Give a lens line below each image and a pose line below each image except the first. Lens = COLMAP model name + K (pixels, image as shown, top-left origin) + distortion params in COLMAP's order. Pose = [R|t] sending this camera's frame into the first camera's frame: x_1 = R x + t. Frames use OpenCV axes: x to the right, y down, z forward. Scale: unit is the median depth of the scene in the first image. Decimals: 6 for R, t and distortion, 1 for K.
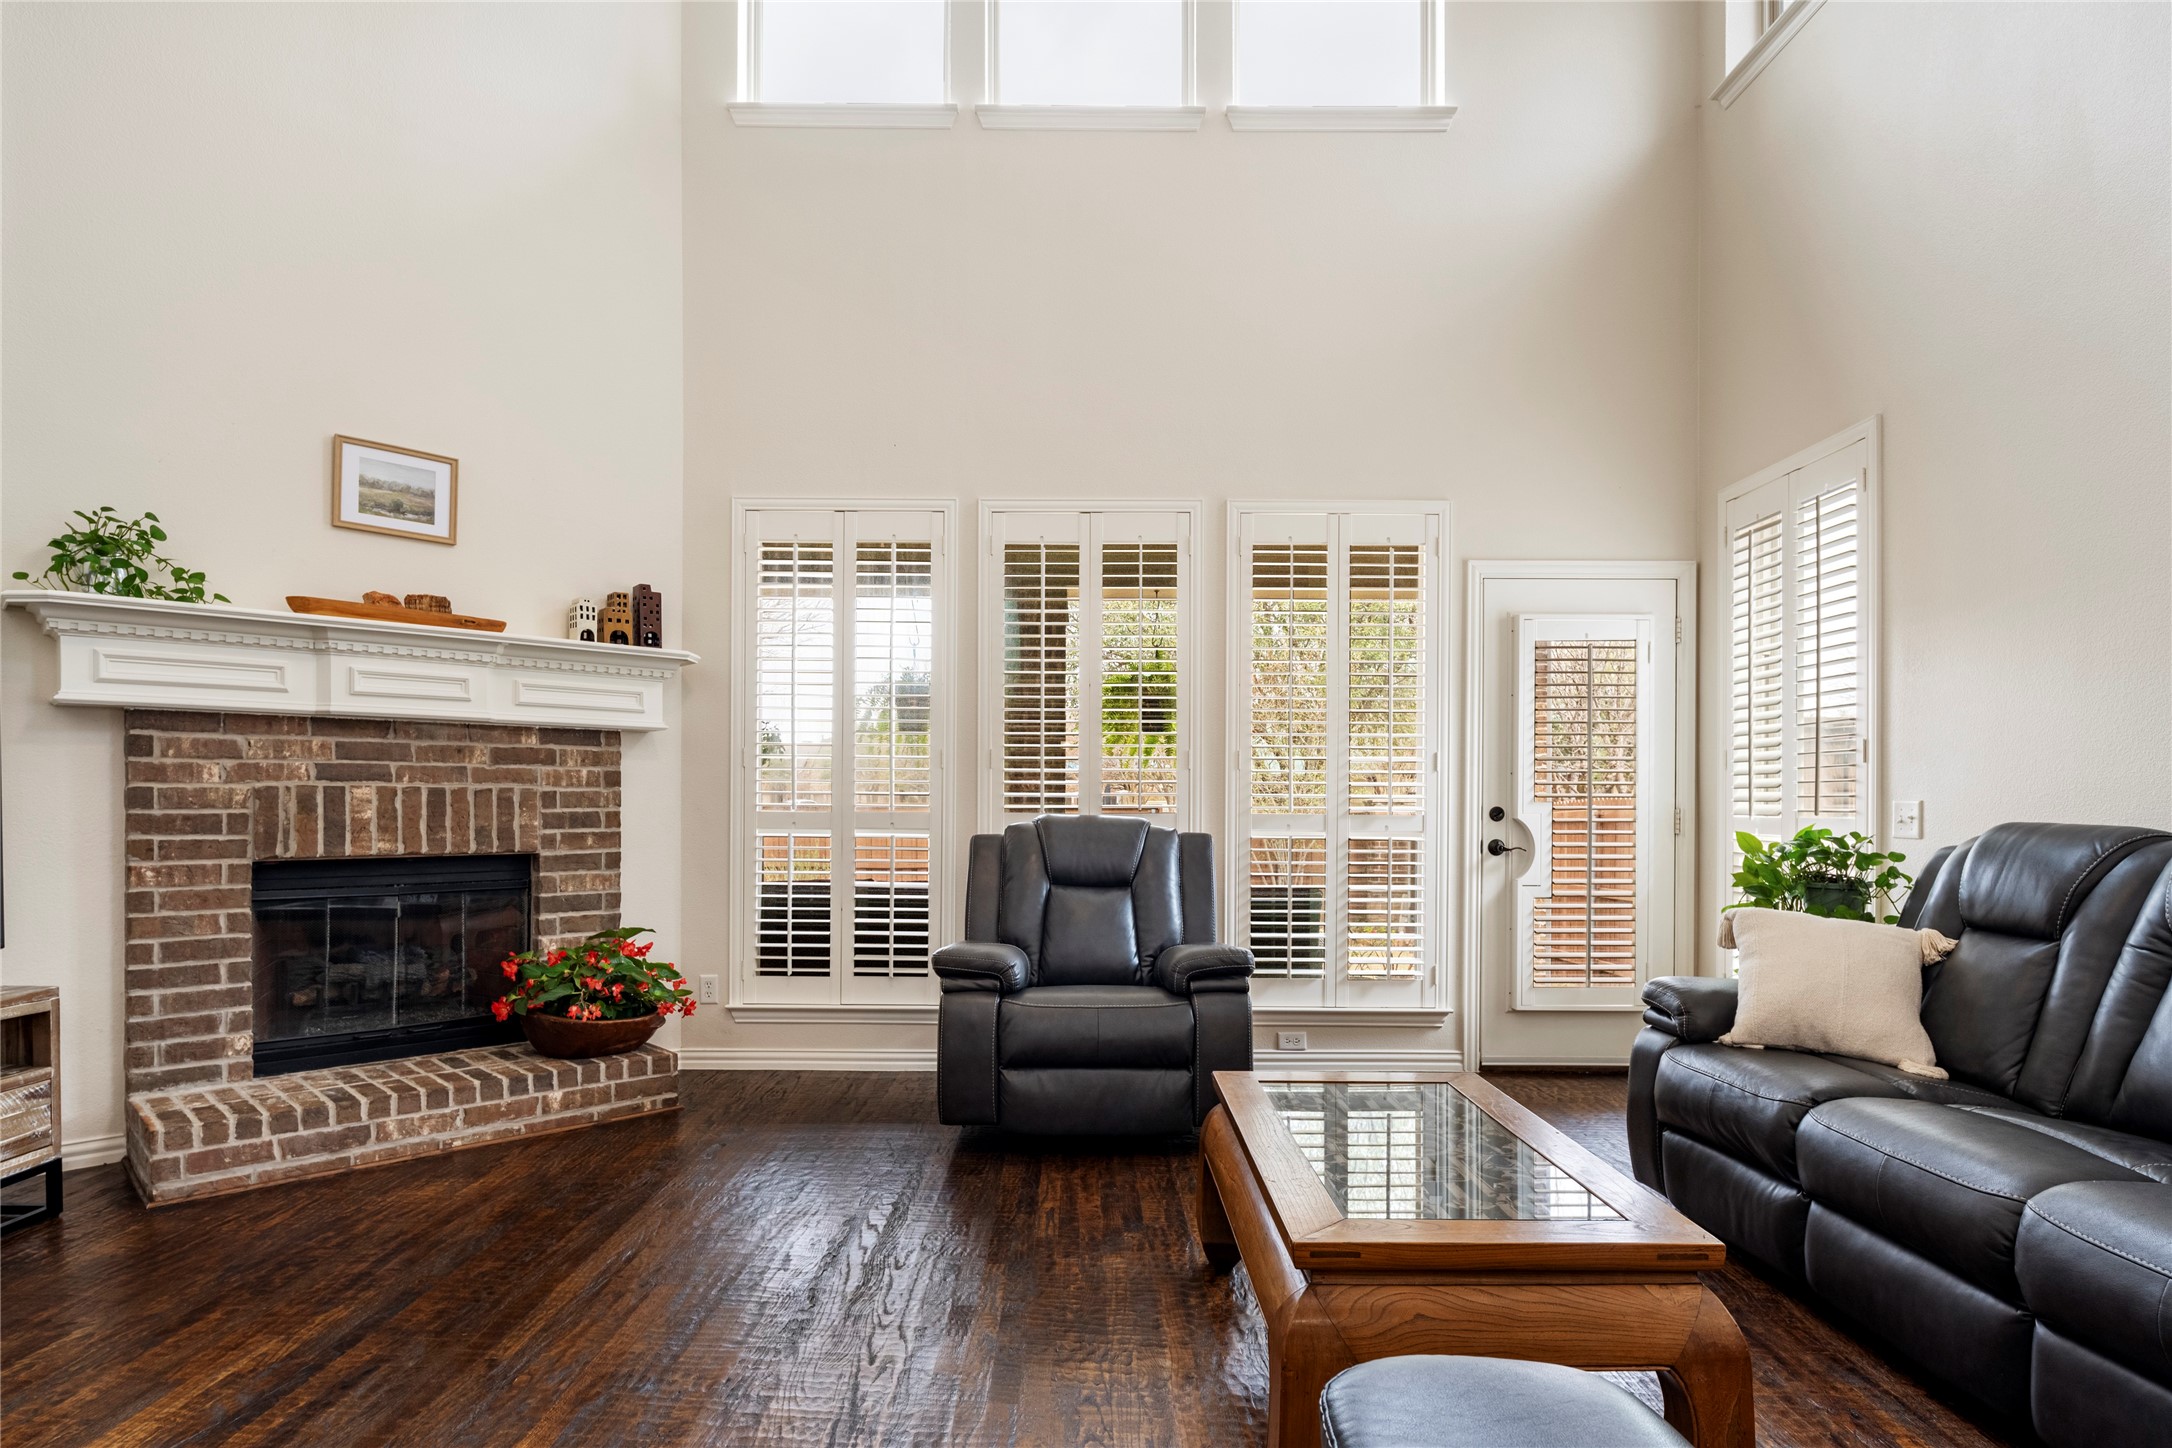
lens RADIAL K [[1168.6, 0, 1059.1], [0, 1168.6, 809.5], [0, 0, 1]] dist [-0.003586, -0.003028]
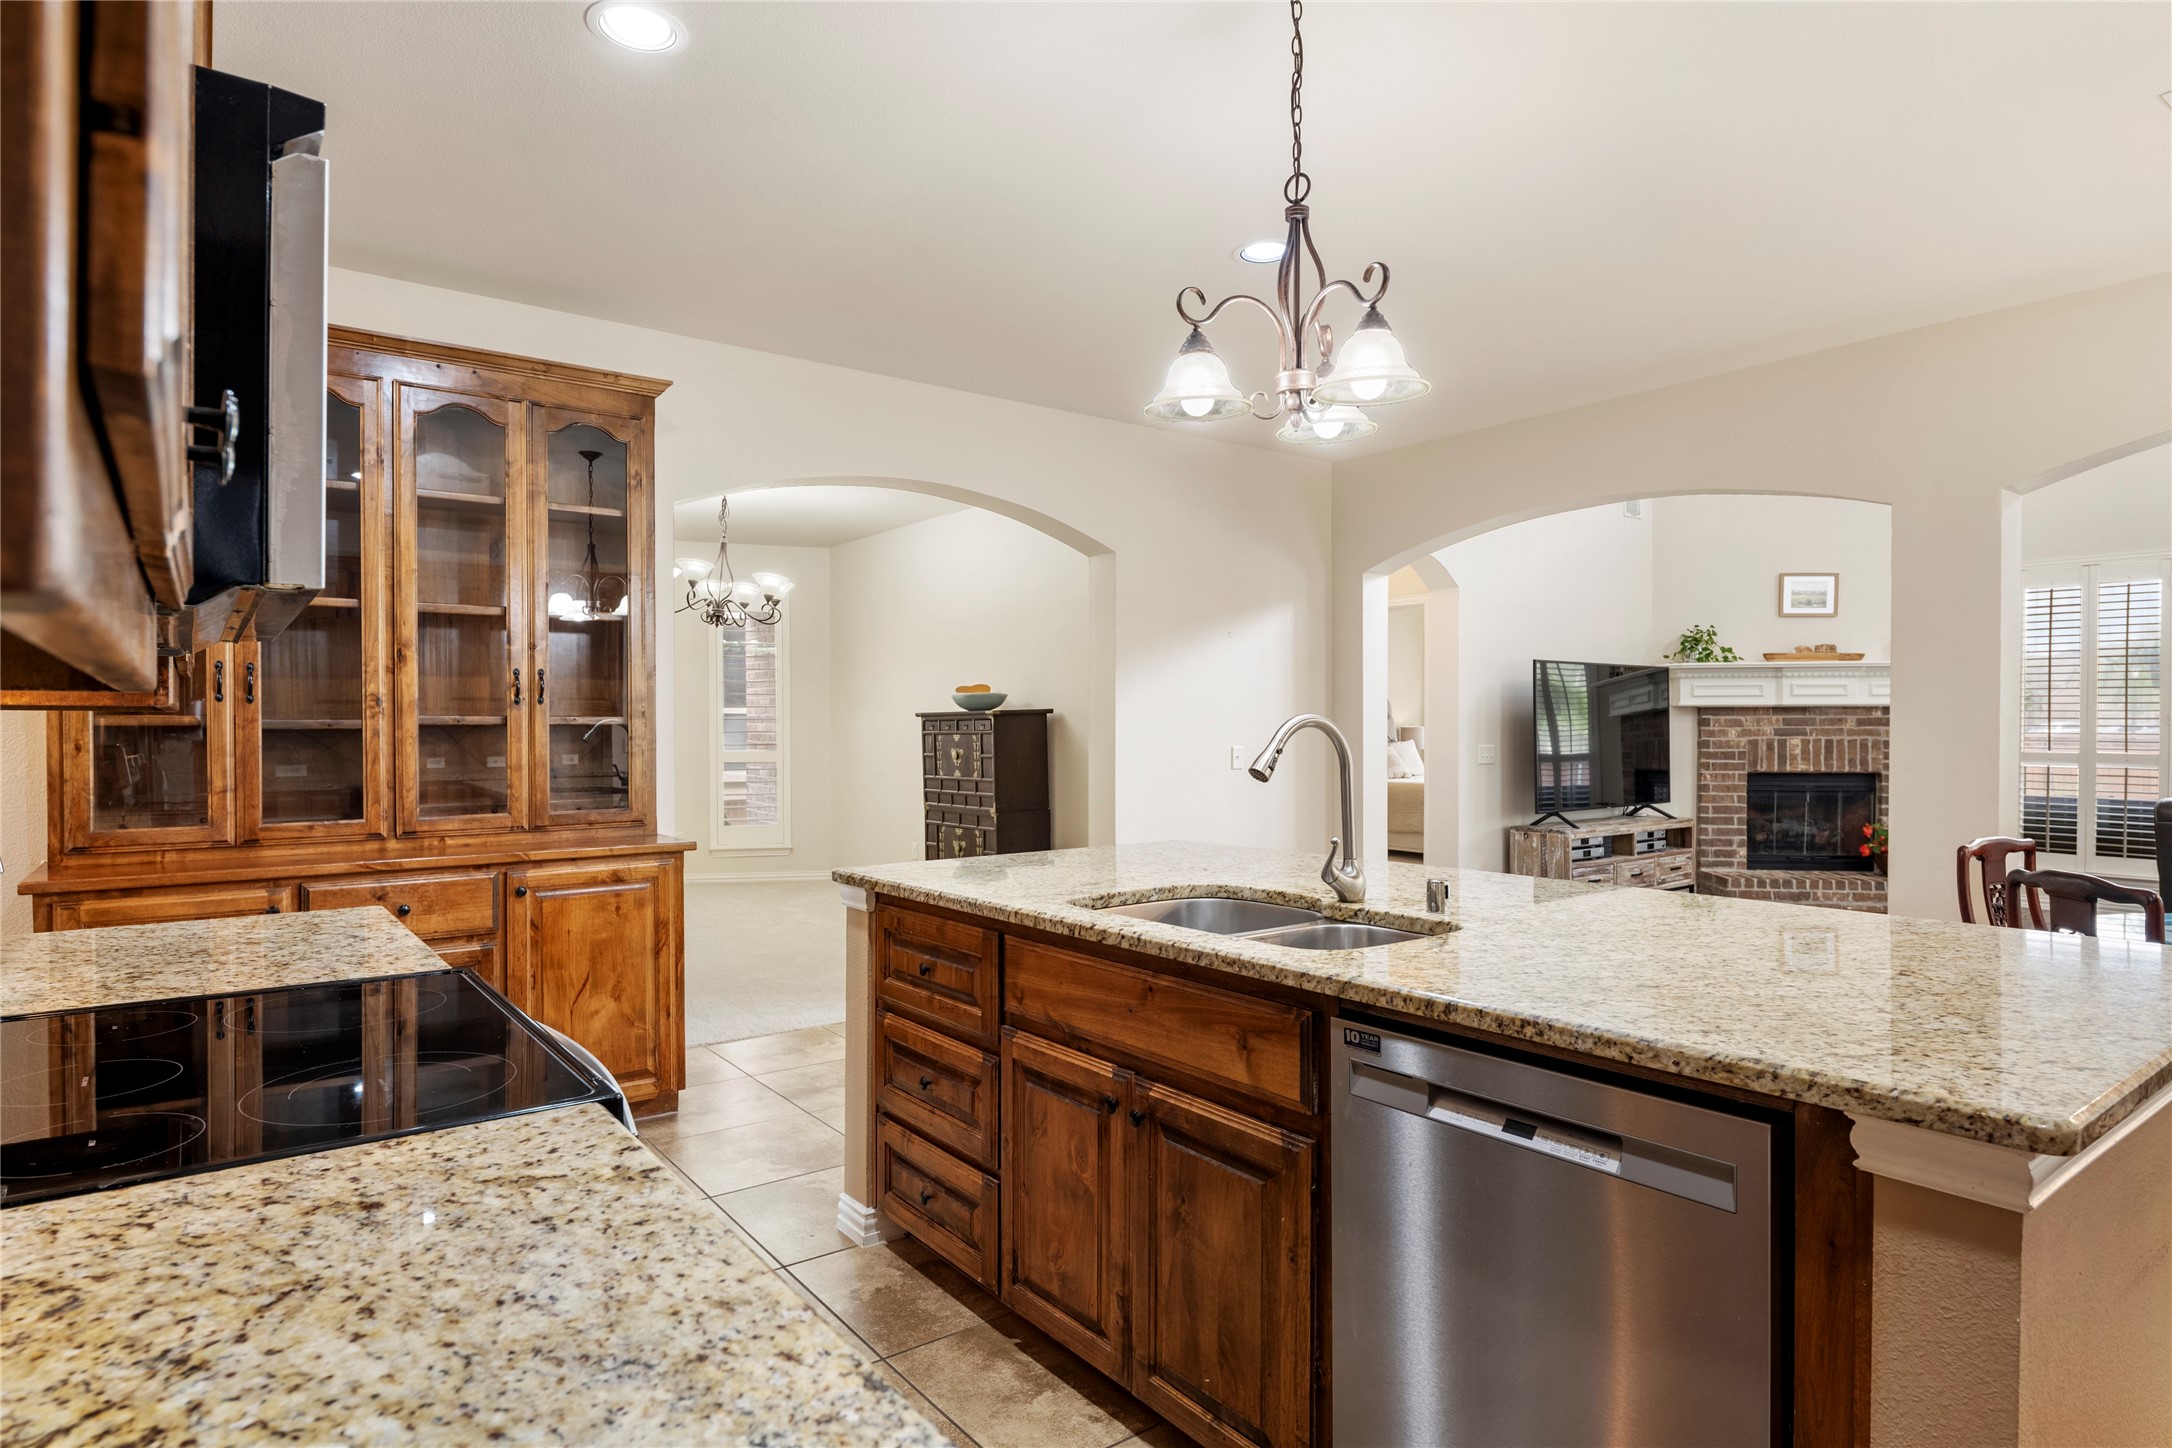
lens RADIAL K [[1168.6, 0, 1095.2], [0, 1168.6, 737.7], [0, 0, 1]] dist [-0.003586, -0.003028]
pose [[0.611713, 0.006175, -0.791056, 0.300121], [-0.001714, 0.999978, 0.006481, -0.032796], [0.791078, -0.002609, 0.611709, -1.291536]]
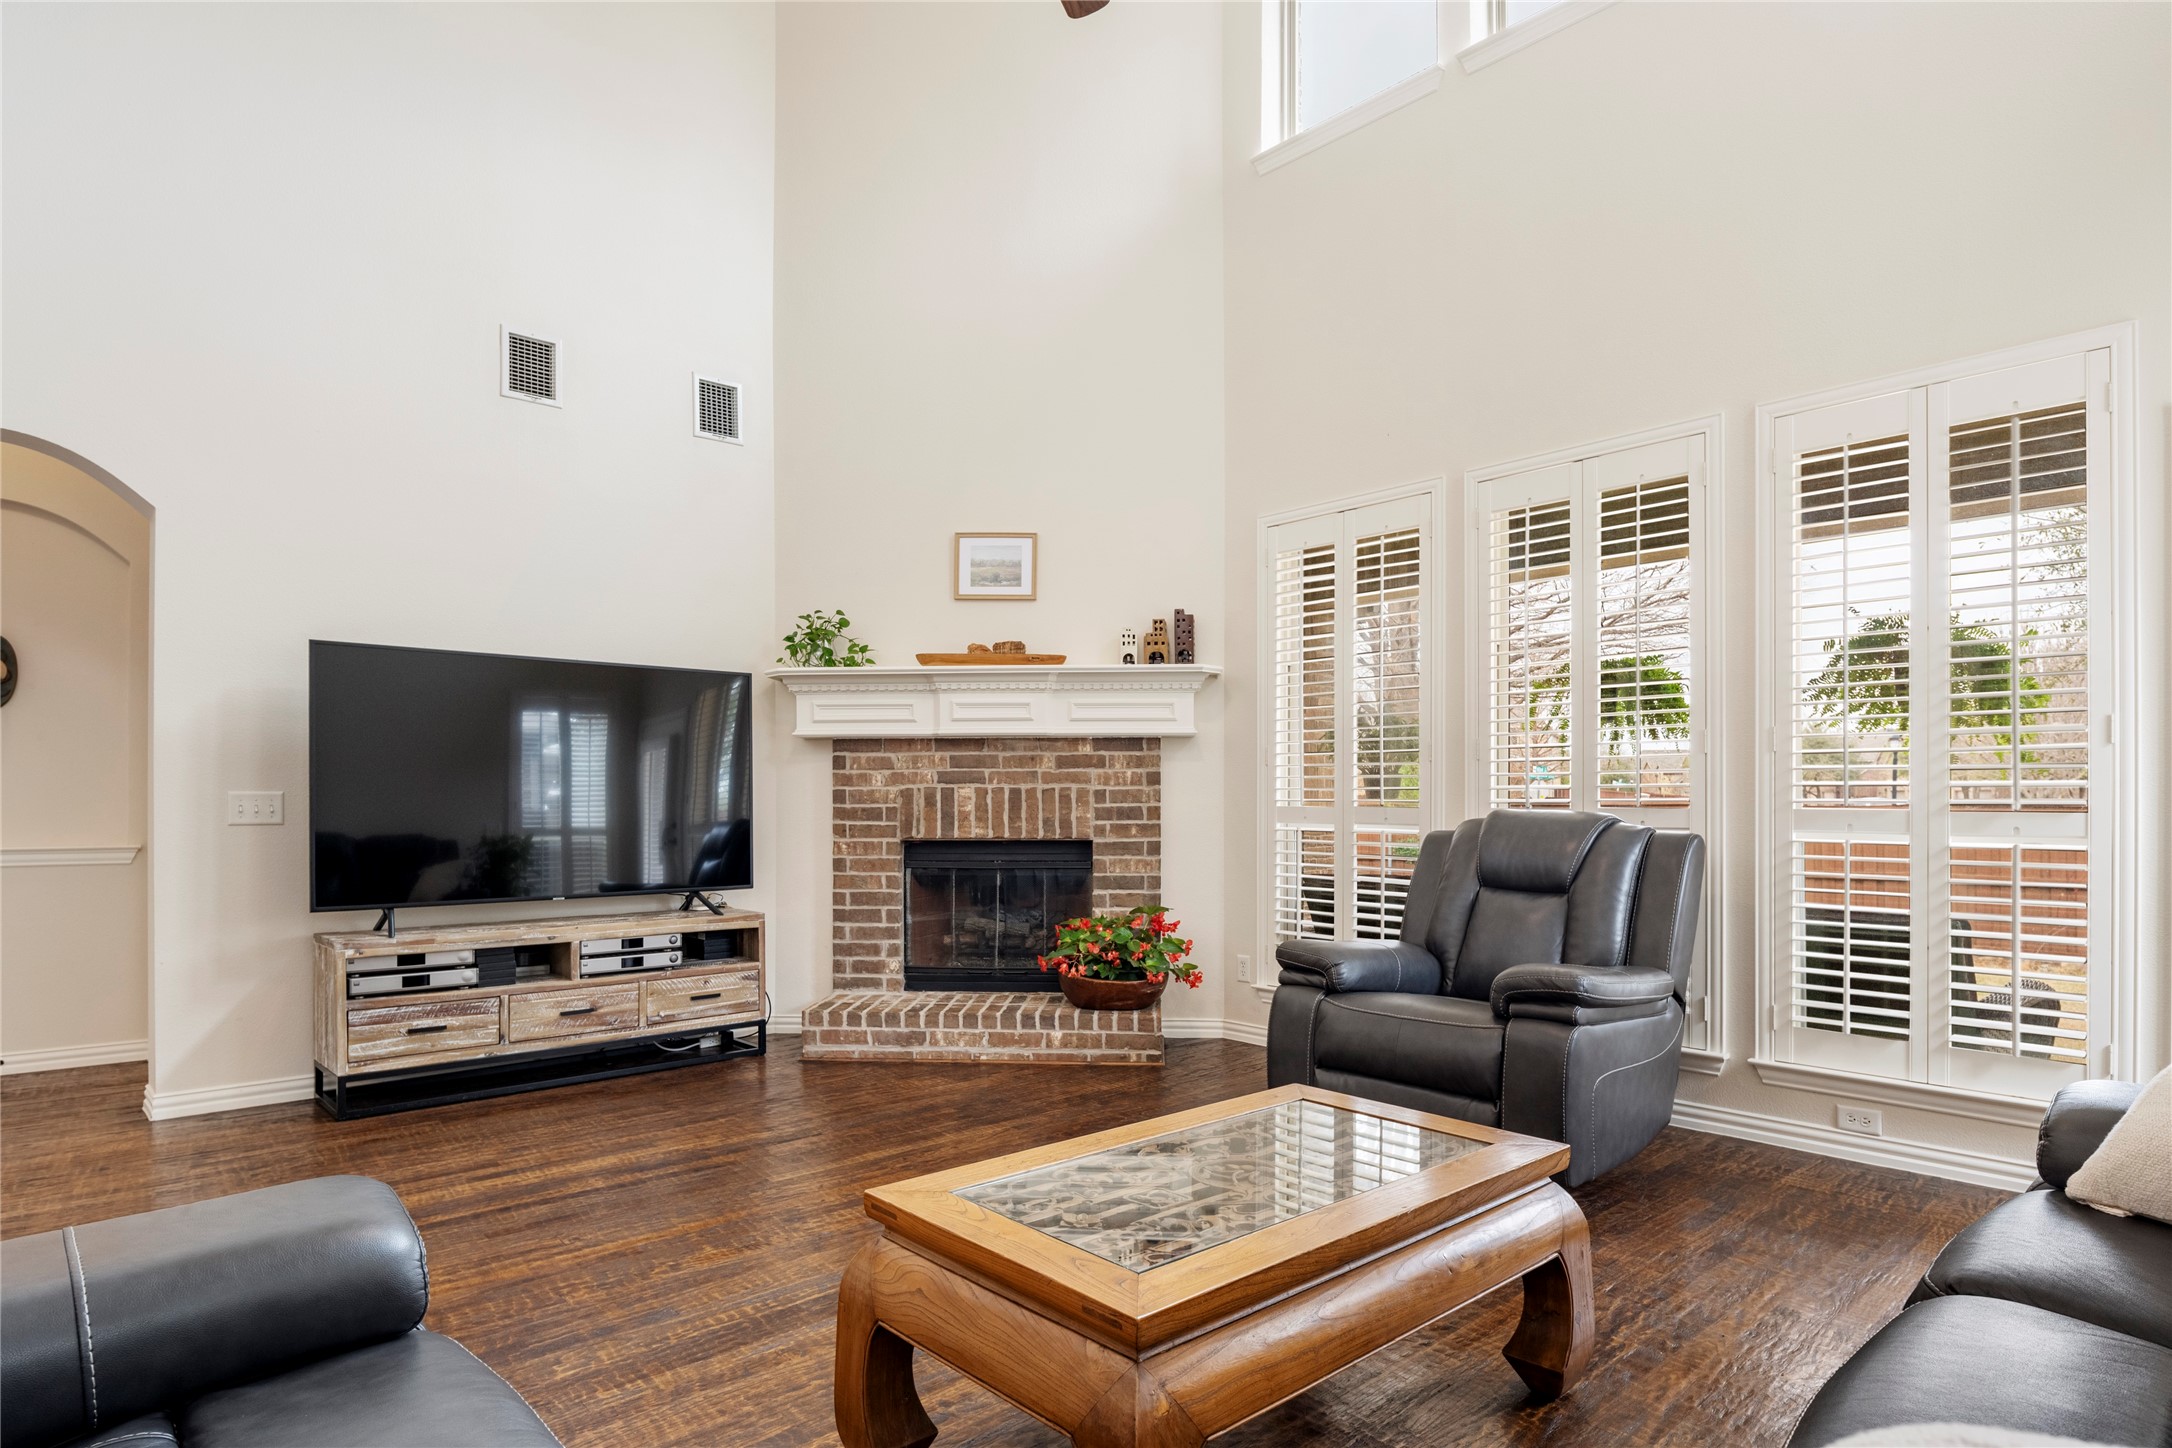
lens RADIAL K [[1168.6, 0, 1075.8], [0, 1168.6, 797.6], [0, 0, 1]] dist [-0.003586, -0.003028]
pose [[0.672881, -0.006095, -0.739726, 0.496125], [-0.001426, 0.999954, -0.009537, 0.004830], [0.739750, 0.007472, 0.672841, 0.175002]]
